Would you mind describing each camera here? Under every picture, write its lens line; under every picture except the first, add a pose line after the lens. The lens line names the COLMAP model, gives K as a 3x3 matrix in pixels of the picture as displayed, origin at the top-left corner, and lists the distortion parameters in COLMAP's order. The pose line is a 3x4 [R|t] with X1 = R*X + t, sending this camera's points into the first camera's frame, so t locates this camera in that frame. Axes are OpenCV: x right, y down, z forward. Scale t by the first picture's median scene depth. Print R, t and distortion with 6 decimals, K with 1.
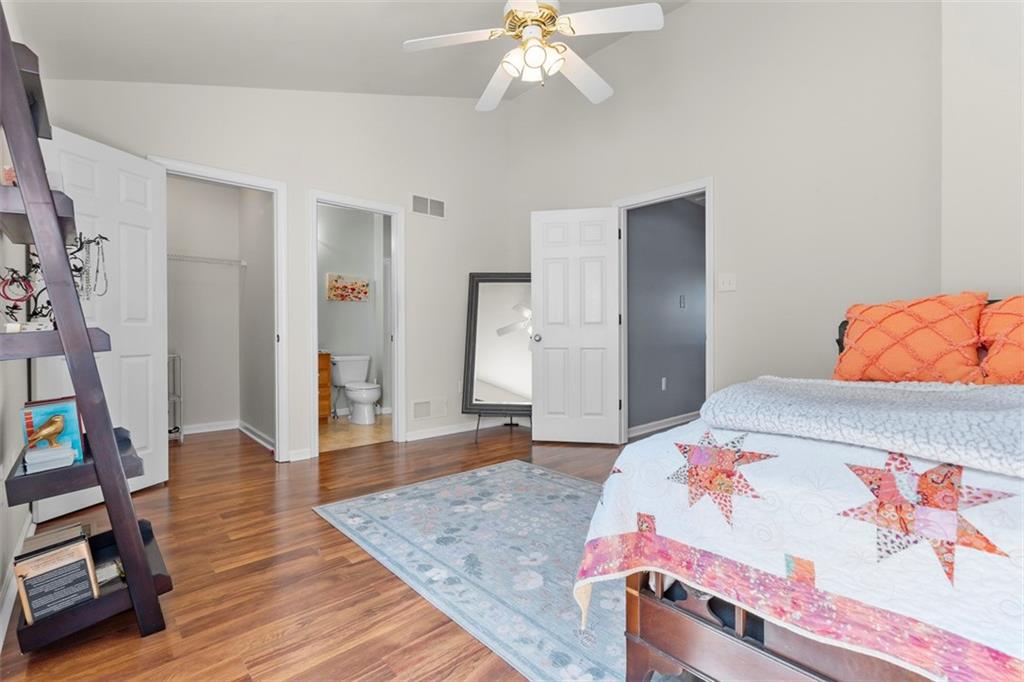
lens RADIAL K [[464.2, 0, 508.2], [0, 464.2, 337.7], [0, 0, 1]] dist [-0.007180, 0.004822]
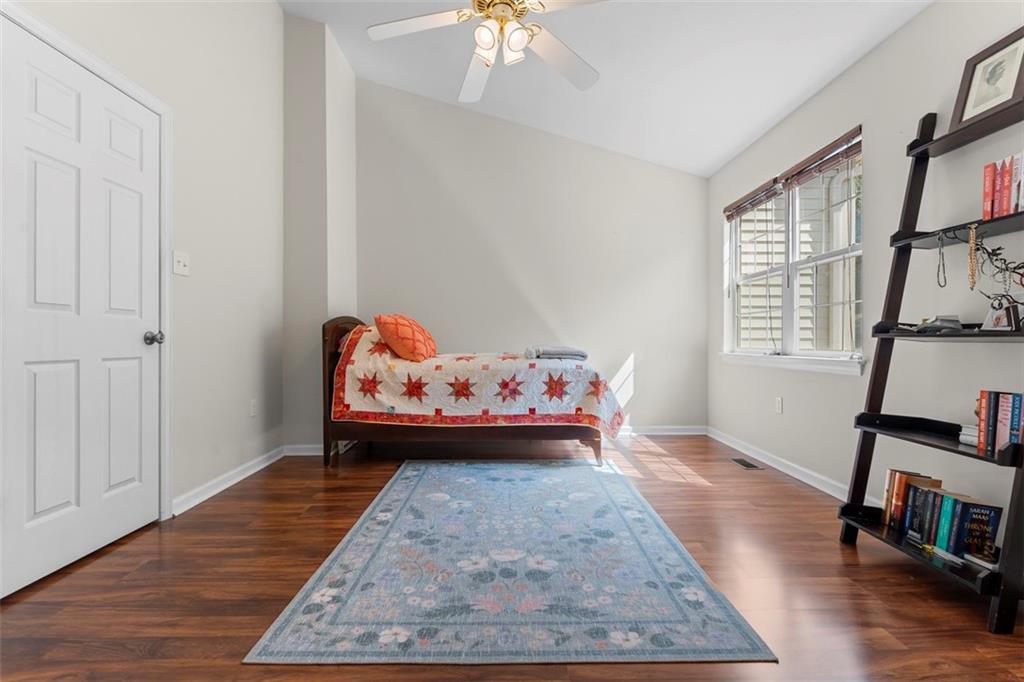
lens RADIAL K [[464.2, 0, 508.9], [0, 464.2, 341.7], [0, 0, 1]] dist [-0.007180, 0.004822]
pose [[-0.748943, 0.003271, 0.662627, -0.536319], [0.010388, 0.999923, 0.006805, 0.010108], [-0.662553, 0.011980, -0.748919, 1.561303]]
